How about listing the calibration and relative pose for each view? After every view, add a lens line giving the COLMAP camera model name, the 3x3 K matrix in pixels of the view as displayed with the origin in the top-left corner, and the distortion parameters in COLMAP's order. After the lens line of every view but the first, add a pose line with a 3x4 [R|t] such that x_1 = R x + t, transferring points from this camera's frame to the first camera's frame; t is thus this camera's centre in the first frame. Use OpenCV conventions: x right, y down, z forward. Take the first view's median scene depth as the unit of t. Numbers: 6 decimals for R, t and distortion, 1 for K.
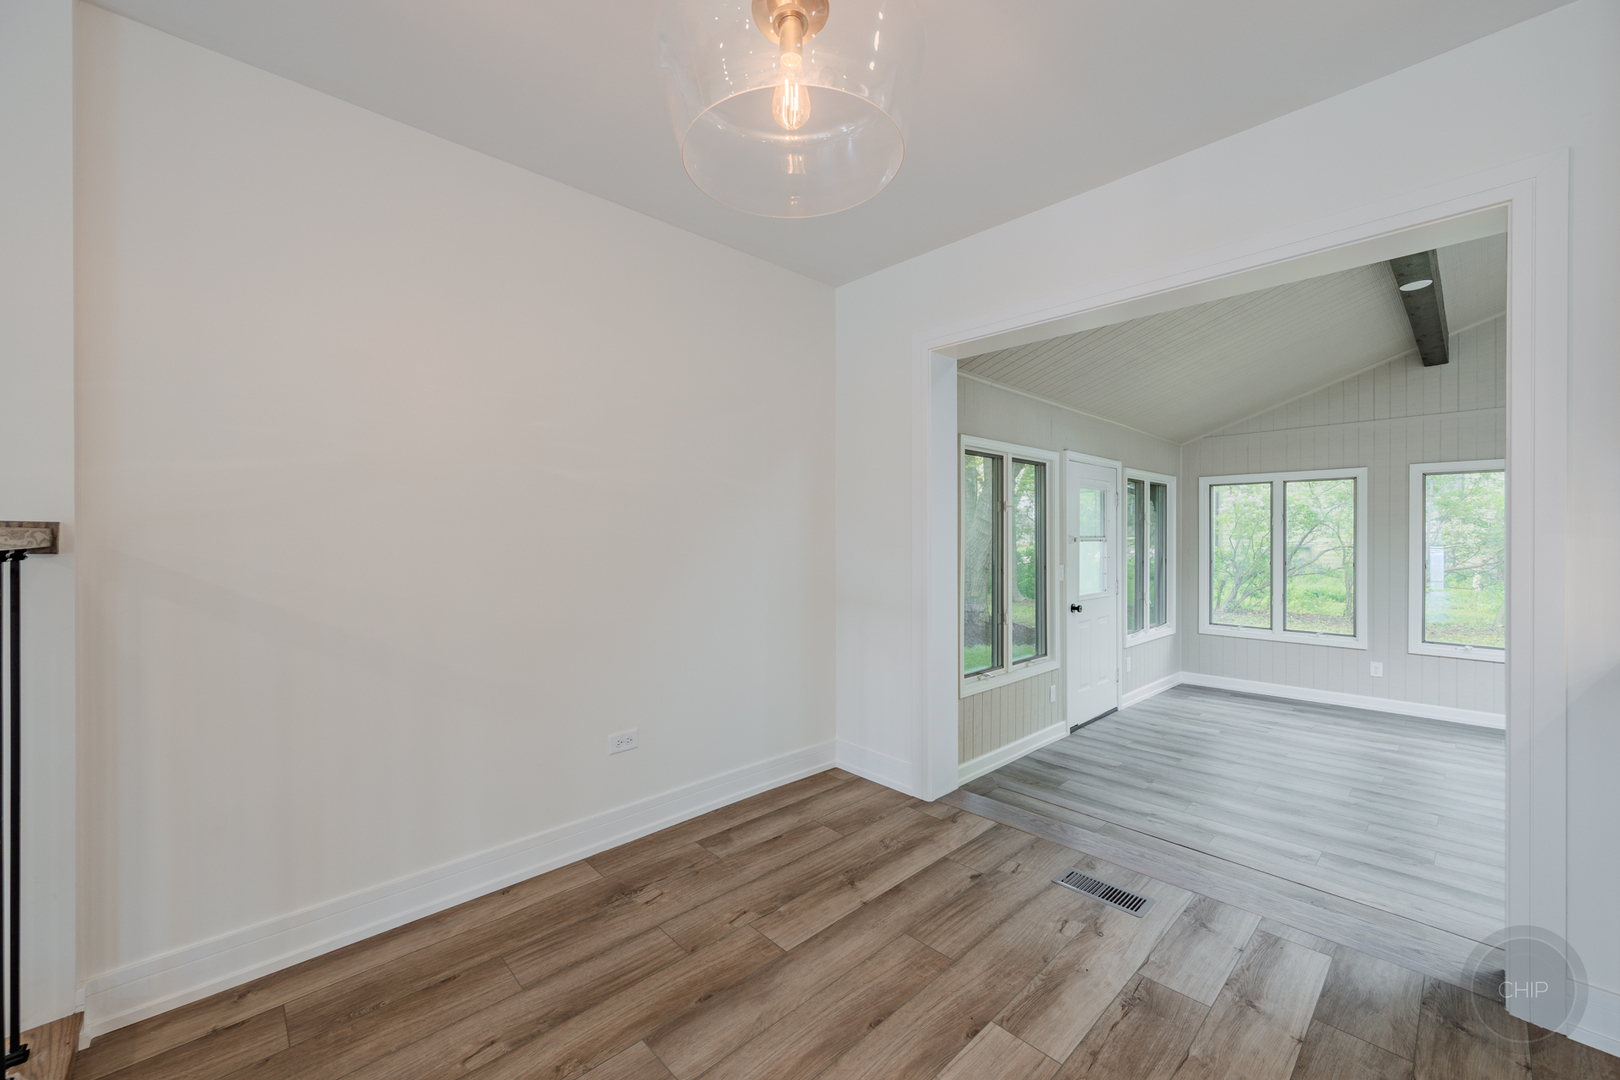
lens RADIAL K [[639.2, 0, 813.7], [0, 639.2, 533.3], [0, 0, 1]] dist [0.000005, 0.000764]
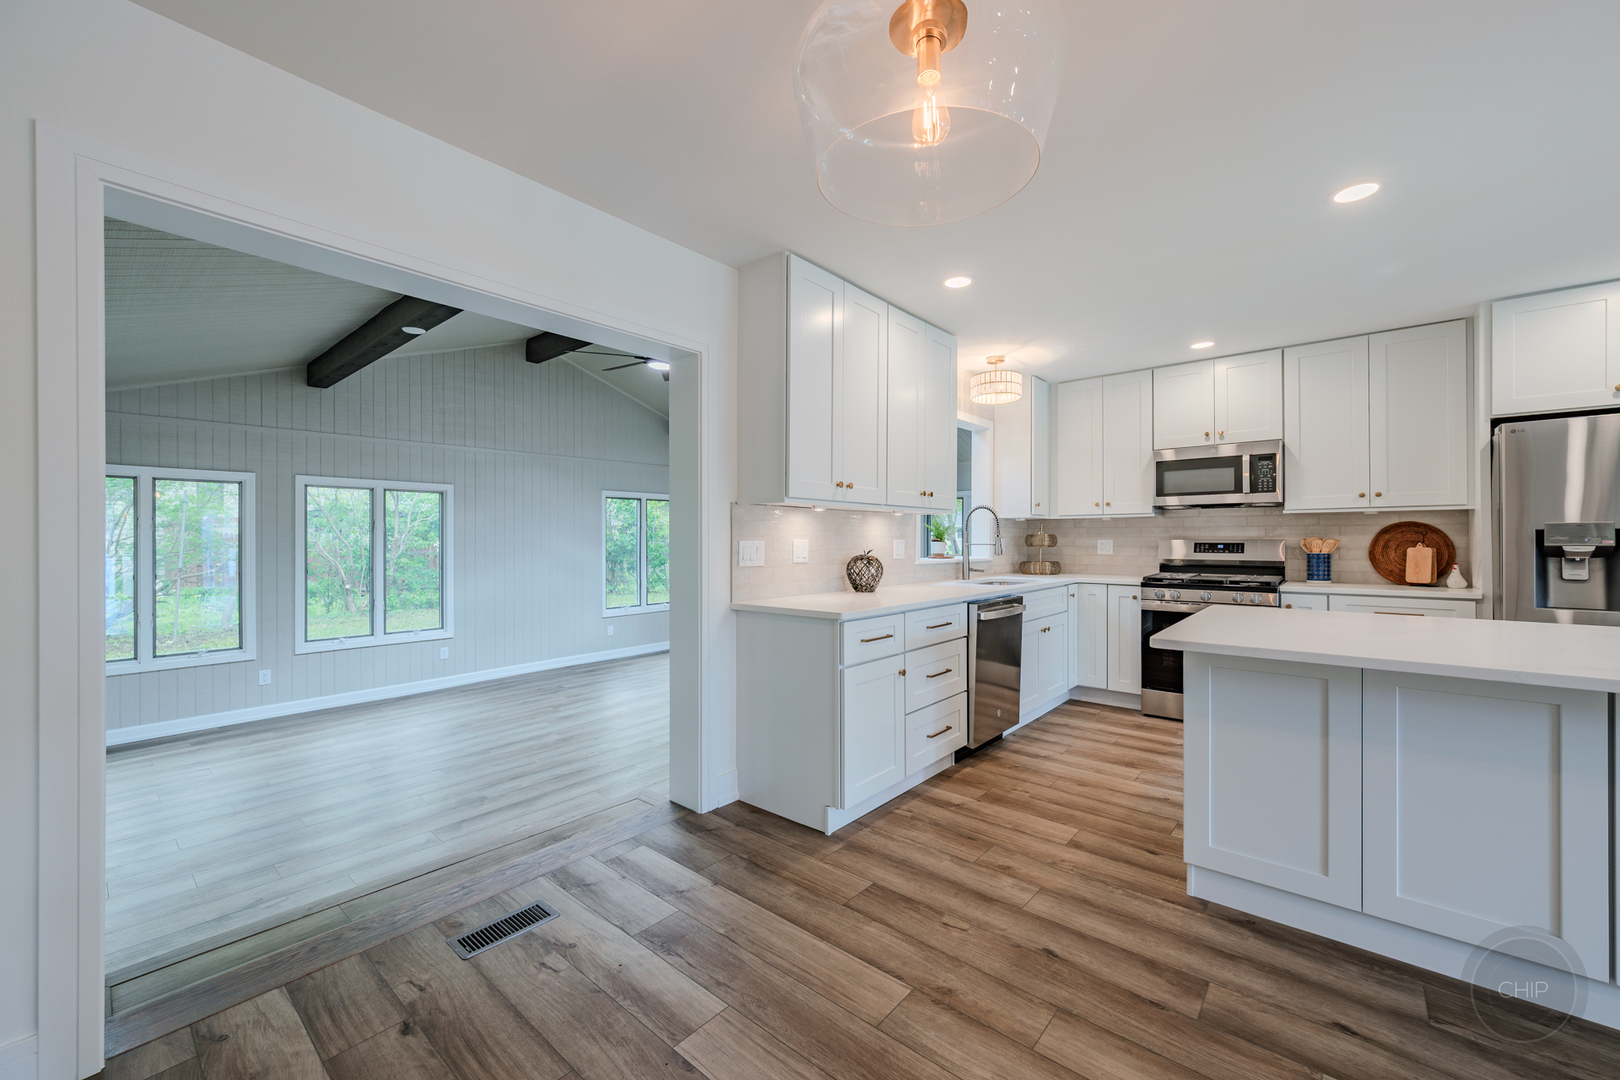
lens RADIAL K [[639.2, 0, 817.7], [0, 639.2, 538.5], [0, 0, 1]] dist [0.000005, 0.000764]
pose [[-0.109311, 0.003639, 0.994001, -0.506951], [-0.000073, 0.999993, -0.003669, 0.000999], [-0.994008, -0.000473, -0.109310, 0.641113]]
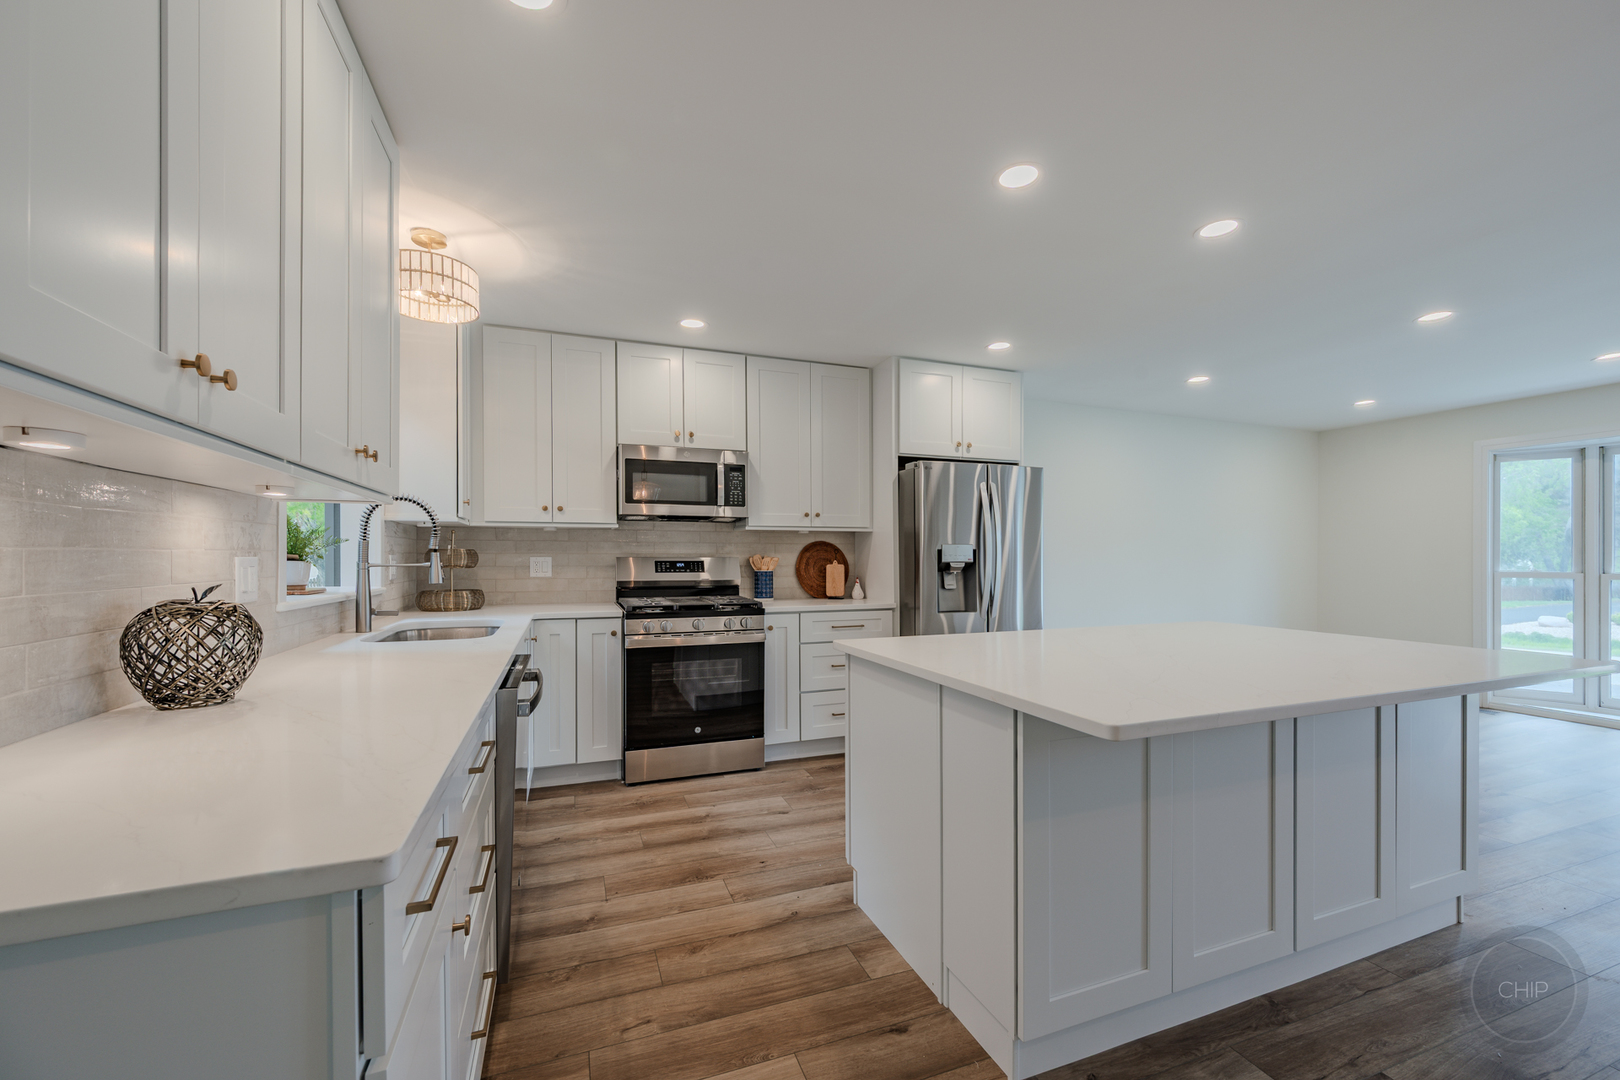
lens RADIAL K [[639.2, 0, 818.5], [0, 639.2, 563.4], [0, 0, 1]] dist [0.000005, 0.000764]
pose [[-0.923332, -0.003933, 0.383982, 0.356821], [-0.000564, 0.999960, 0.008886, -0.002259], [-0.384002, 0.007988, -0.923298, 0.654288]]
